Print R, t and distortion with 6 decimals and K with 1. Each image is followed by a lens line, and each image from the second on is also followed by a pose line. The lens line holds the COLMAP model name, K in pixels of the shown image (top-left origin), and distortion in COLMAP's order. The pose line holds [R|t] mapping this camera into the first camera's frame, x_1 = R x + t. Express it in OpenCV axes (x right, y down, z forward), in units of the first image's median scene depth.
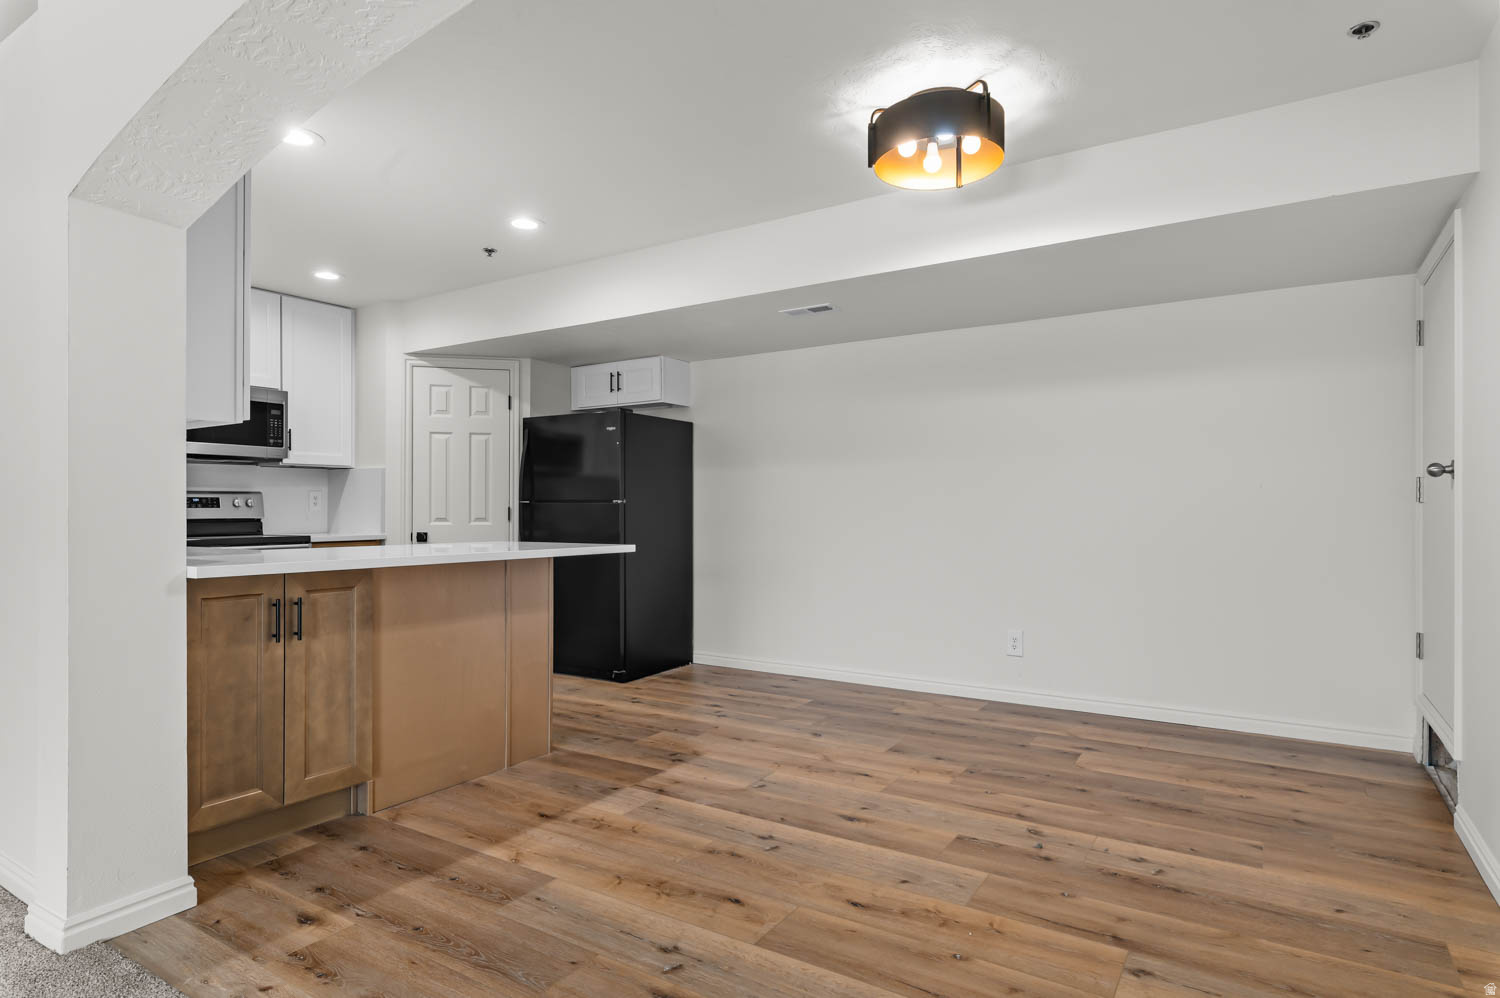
lens RADIAL K [[823.2, 0, 750.0], [0, 823.2, 499.0], [0, 0, 1]] dist [-0.002922, -0.000949]
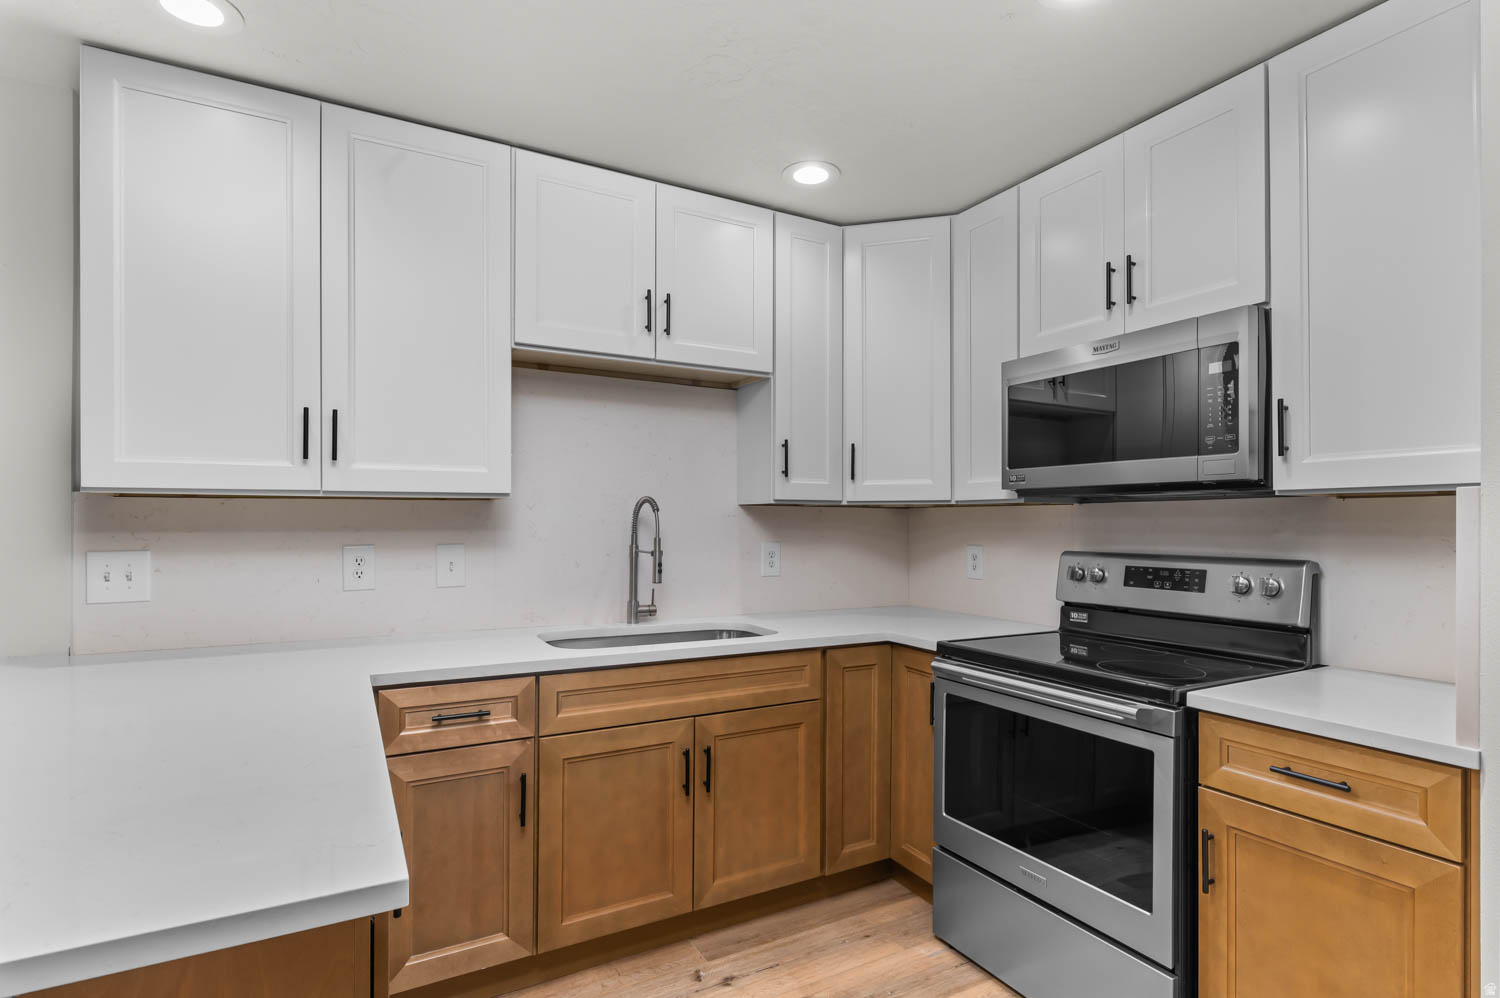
lens RADIAL K [[741.8, 0, 767.3], [0, 741.8, 516.5], [0, 0, 1]] dist [-0.003064, -0.000826]
pose [[-0.458307, -0.006172, -0.888772, -0.215085], [0.007806, 0.999909, -0.010969, -0.042029], [0.888760, -0.011965, -0.458218, 1.367294]]
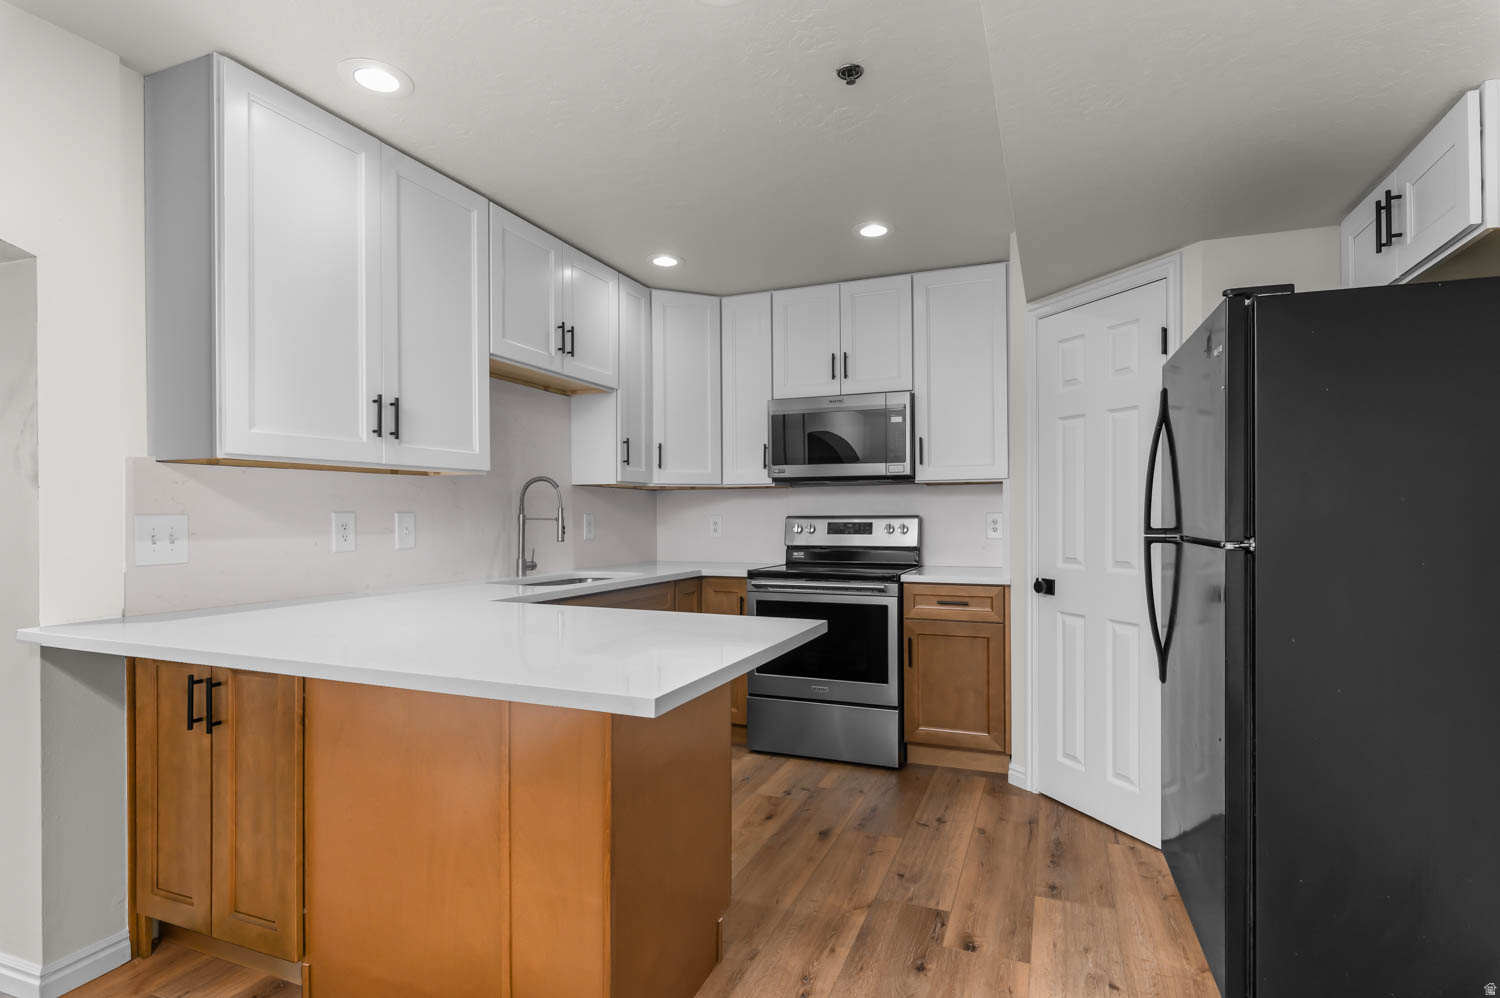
lens RADIAL K [[741.8, 0, 767.3], [0, 741.8, 516.5], [0, 0, 1]] dist [-0.003064, -0.000826]
pose [[0.199586, 0.002905, -0.979876, 0.174520], [0.014914, 0.999871, 0.006002, -0.020964], [0.979767, -0.015812, 0.199517, 1.022635]]
